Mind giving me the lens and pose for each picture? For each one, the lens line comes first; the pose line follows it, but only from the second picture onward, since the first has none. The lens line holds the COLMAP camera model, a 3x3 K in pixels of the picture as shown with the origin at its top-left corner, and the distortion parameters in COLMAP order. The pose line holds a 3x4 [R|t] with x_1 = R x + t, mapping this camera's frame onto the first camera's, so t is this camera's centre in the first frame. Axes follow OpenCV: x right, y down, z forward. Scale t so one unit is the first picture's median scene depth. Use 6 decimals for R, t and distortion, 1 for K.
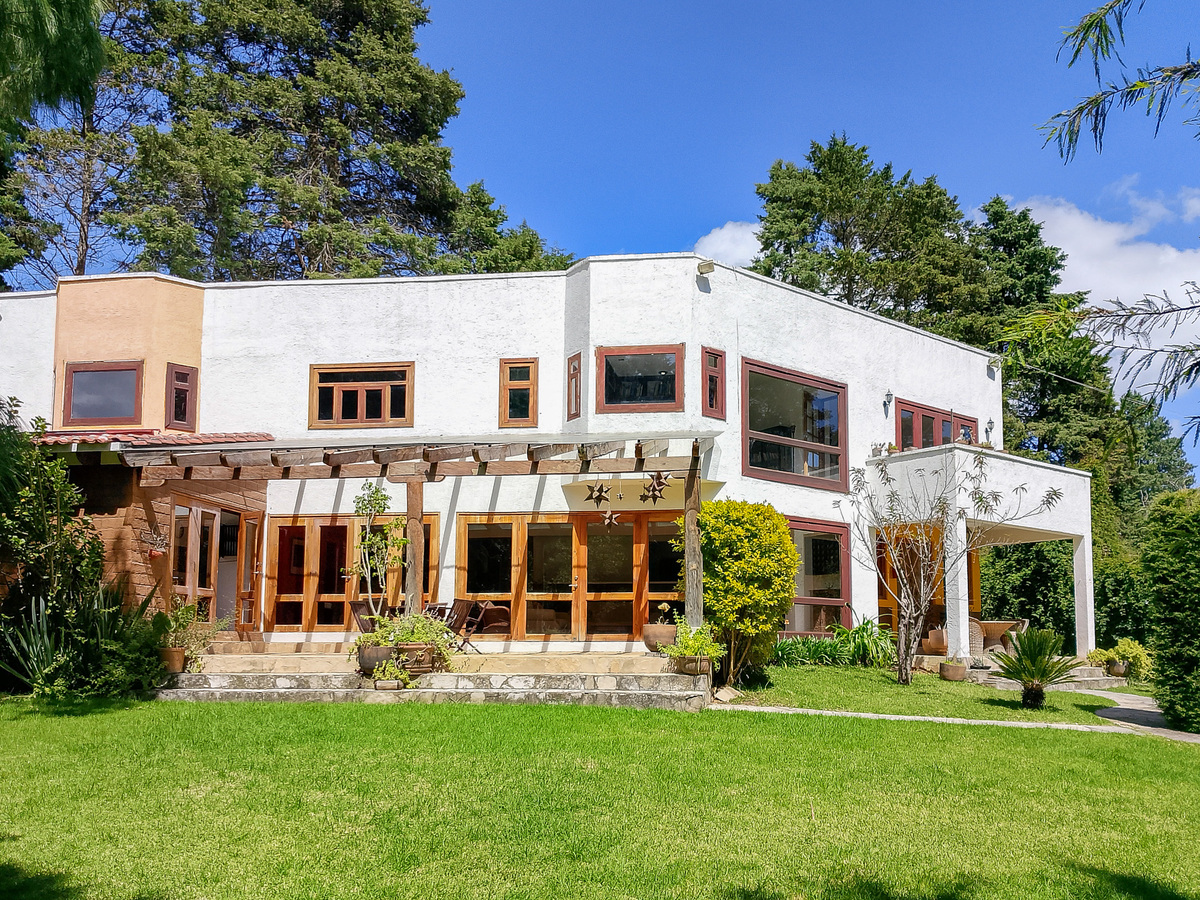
lens RADIAL K [[913.5, 0, 613.0], [0, 913.5, 463.8], [0, 0, 1]] dist [0.052944, -0.096019]
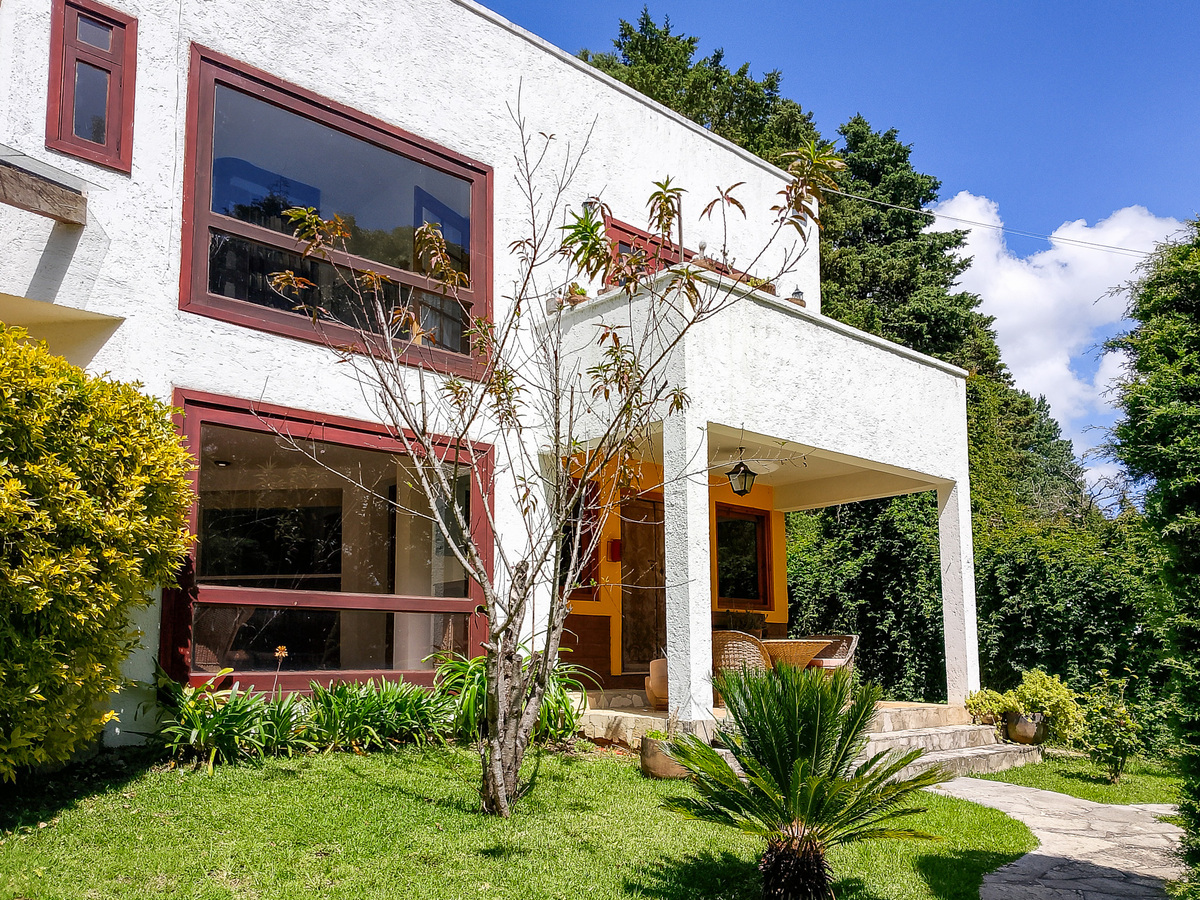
lens RADIAL K [[913.5, 0, 566.7], [0, 913.5, 461.5], [0, 0, 1]] dist [0.052944, -0.096019]
pose [[0.998145, -0.000626, 0.060877, 0.286487], [0.002078, 0.999715, -0.023794, 0.091720], [-0.060845, 0.023877, 0.997862, 0.543612]]
